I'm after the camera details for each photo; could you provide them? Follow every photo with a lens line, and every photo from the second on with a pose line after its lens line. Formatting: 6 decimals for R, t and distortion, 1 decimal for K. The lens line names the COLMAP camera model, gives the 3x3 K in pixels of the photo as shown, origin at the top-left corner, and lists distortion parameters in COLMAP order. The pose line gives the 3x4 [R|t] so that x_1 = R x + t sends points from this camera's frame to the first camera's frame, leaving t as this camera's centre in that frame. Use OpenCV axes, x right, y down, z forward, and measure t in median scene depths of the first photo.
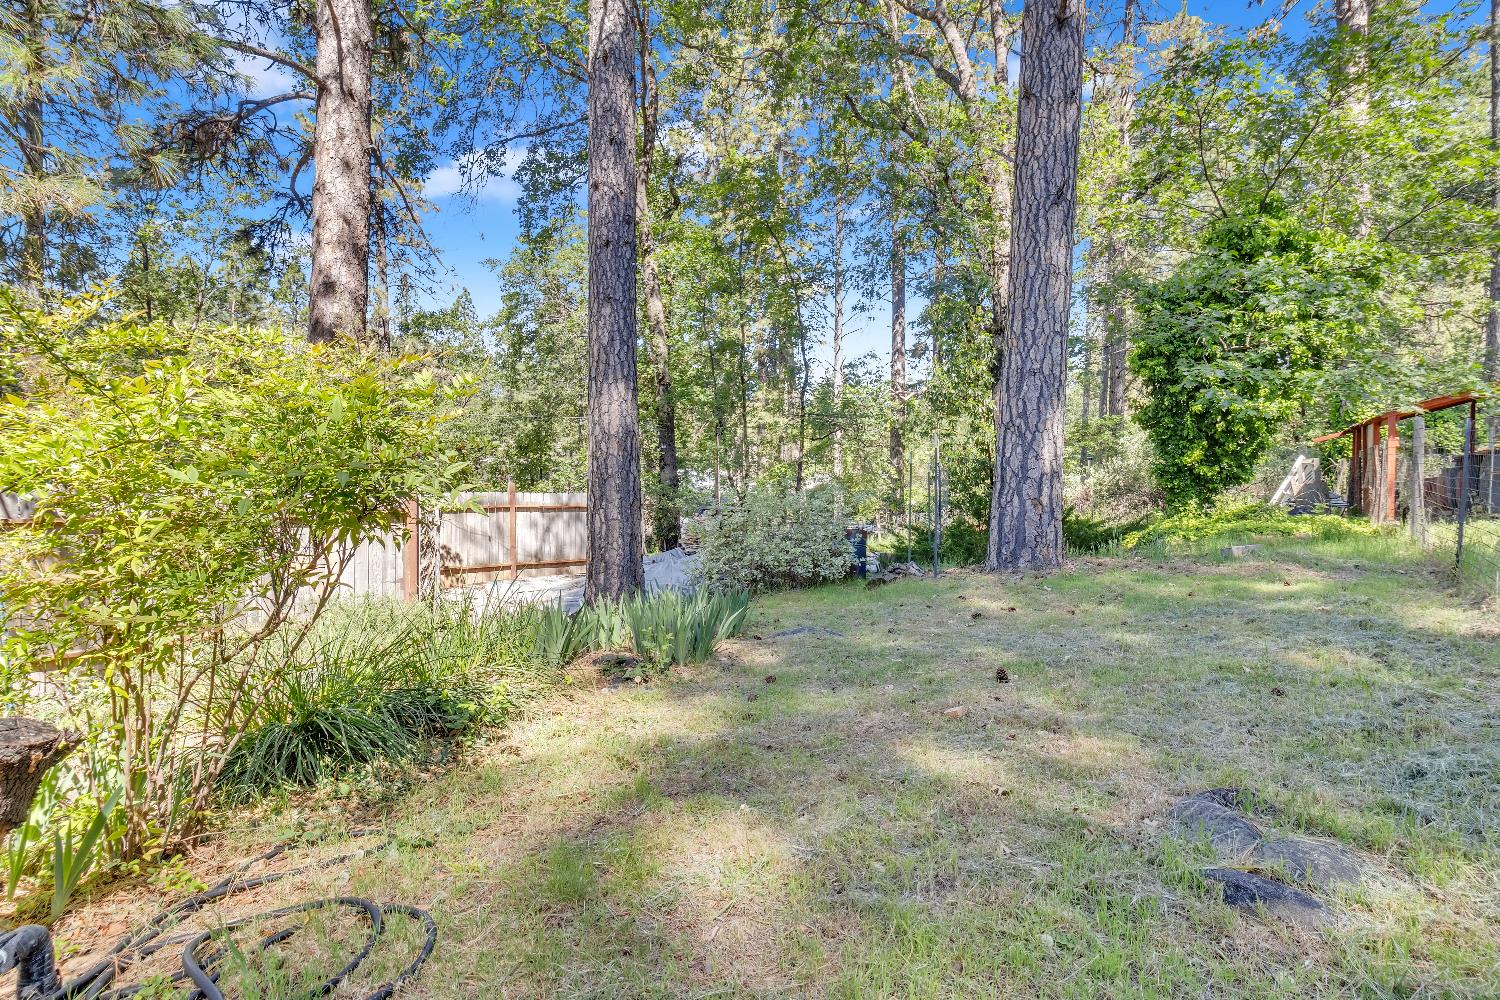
lens RADIAL K [[693.9, 0, 747.9], [0, 693.9, 496.1], [0, 0, 1]] dist [0.001274, -0.000023]
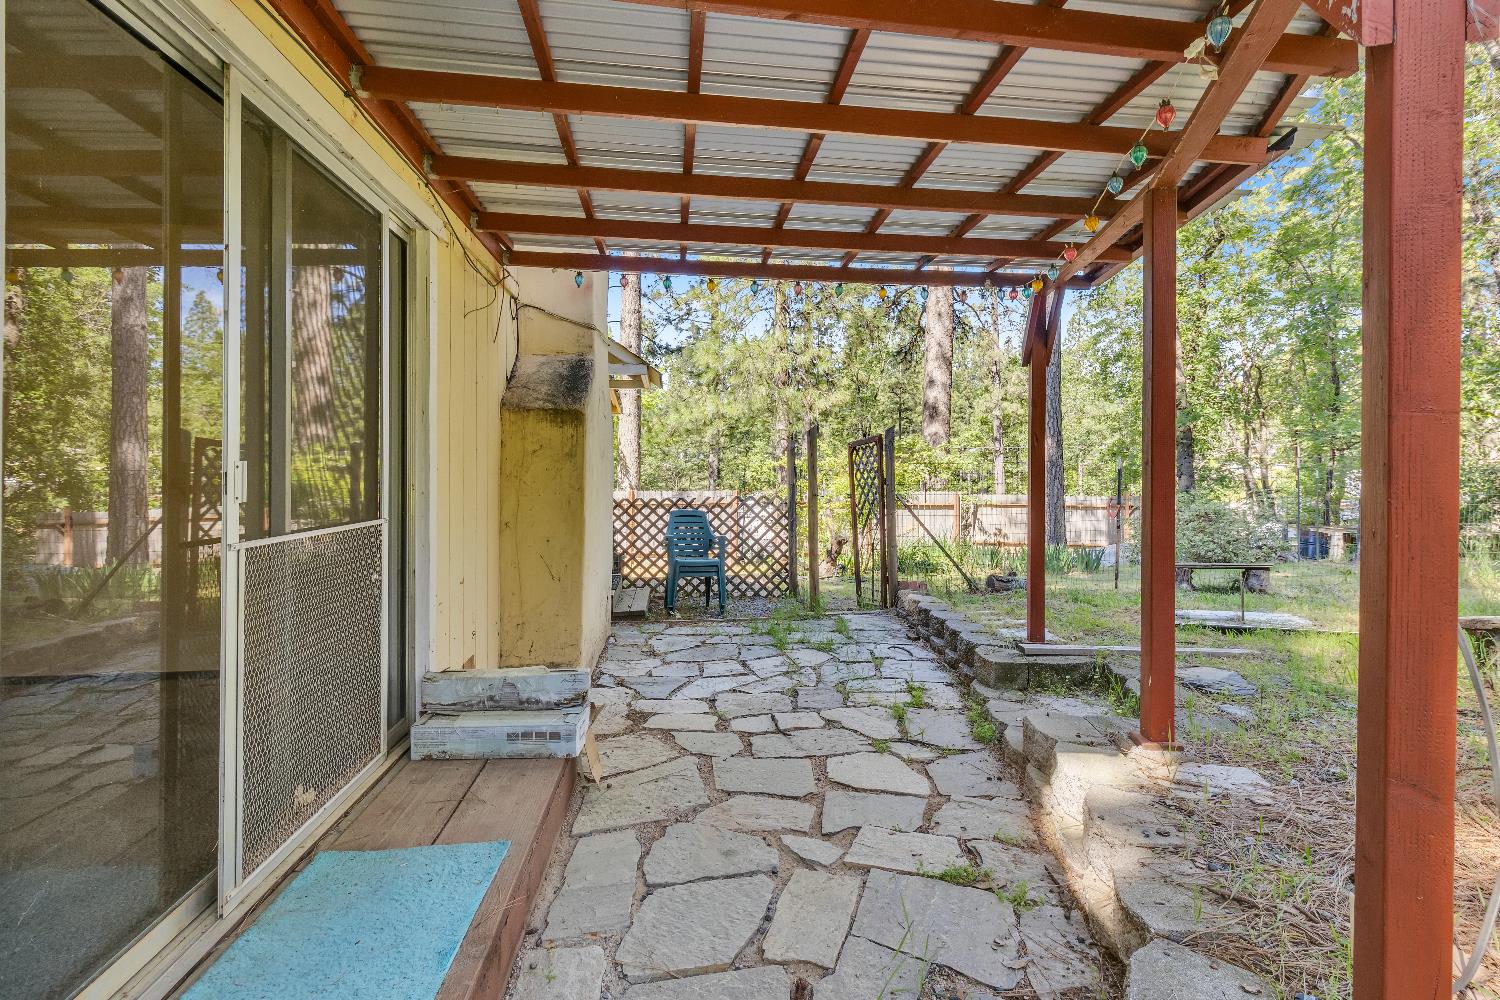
lens RADIAL K [[693.9, 0, 749.4], [0, 693.9, 497.3], [0, 0, 1]] dist [0.001274, -0.000023]
pose [[0.653077, 0.007516, -0.757254, 0.362398], [-0.009362, 0.999954, 0.001850, 0.002959], [0.757233, 0.005881, 0.653118, -0.430121]]
